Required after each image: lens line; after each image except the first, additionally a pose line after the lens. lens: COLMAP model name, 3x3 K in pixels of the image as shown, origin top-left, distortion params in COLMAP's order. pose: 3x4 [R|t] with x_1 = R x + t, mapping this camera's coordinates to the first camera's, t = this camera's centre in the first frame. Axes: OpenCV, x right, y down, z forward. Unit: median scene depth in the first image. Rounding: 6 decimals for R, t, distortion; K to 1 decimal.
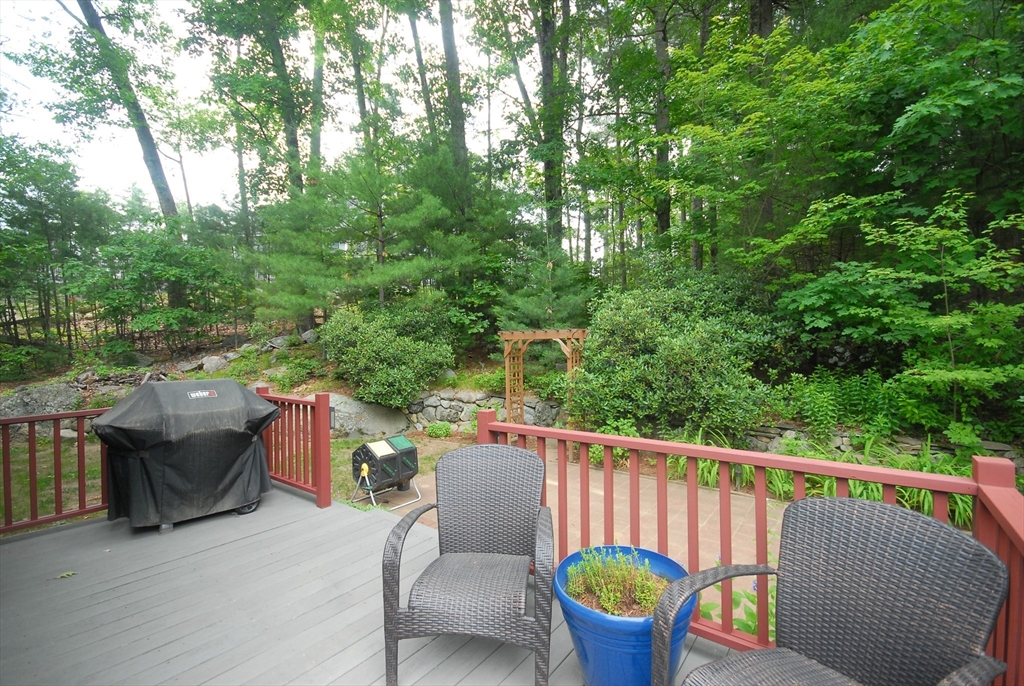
lens RADIAL K [[468.4, 0, 508.2], [0, 468.4, 346.2], [0, 0, 1]] dist [-0.007343, -0.003435]
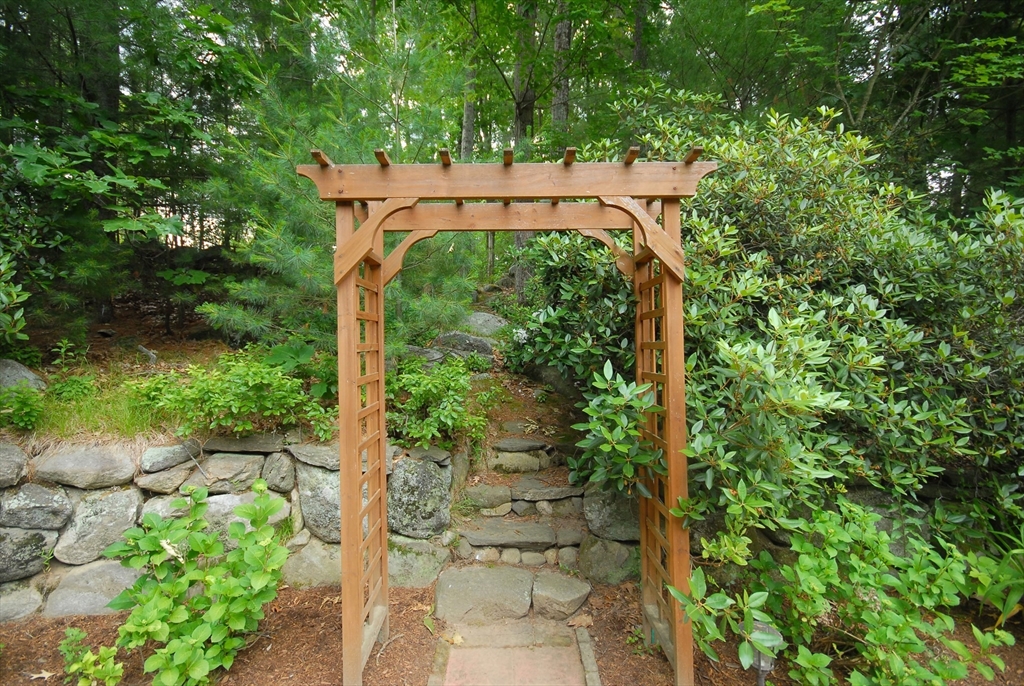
lens RADIAL K [[447.8, 0, 506.7], [0, 447.8, 342.0], [0, 0, 1]] dist [-0.003518, -0.000484]
pose [[0.789746, 0.012316, 0.613310, -0.066519], [0.000504, 0.999785, -0.020726, 0.051438], [-0.613434, 0.016677, 0.789570, 0.745172]]
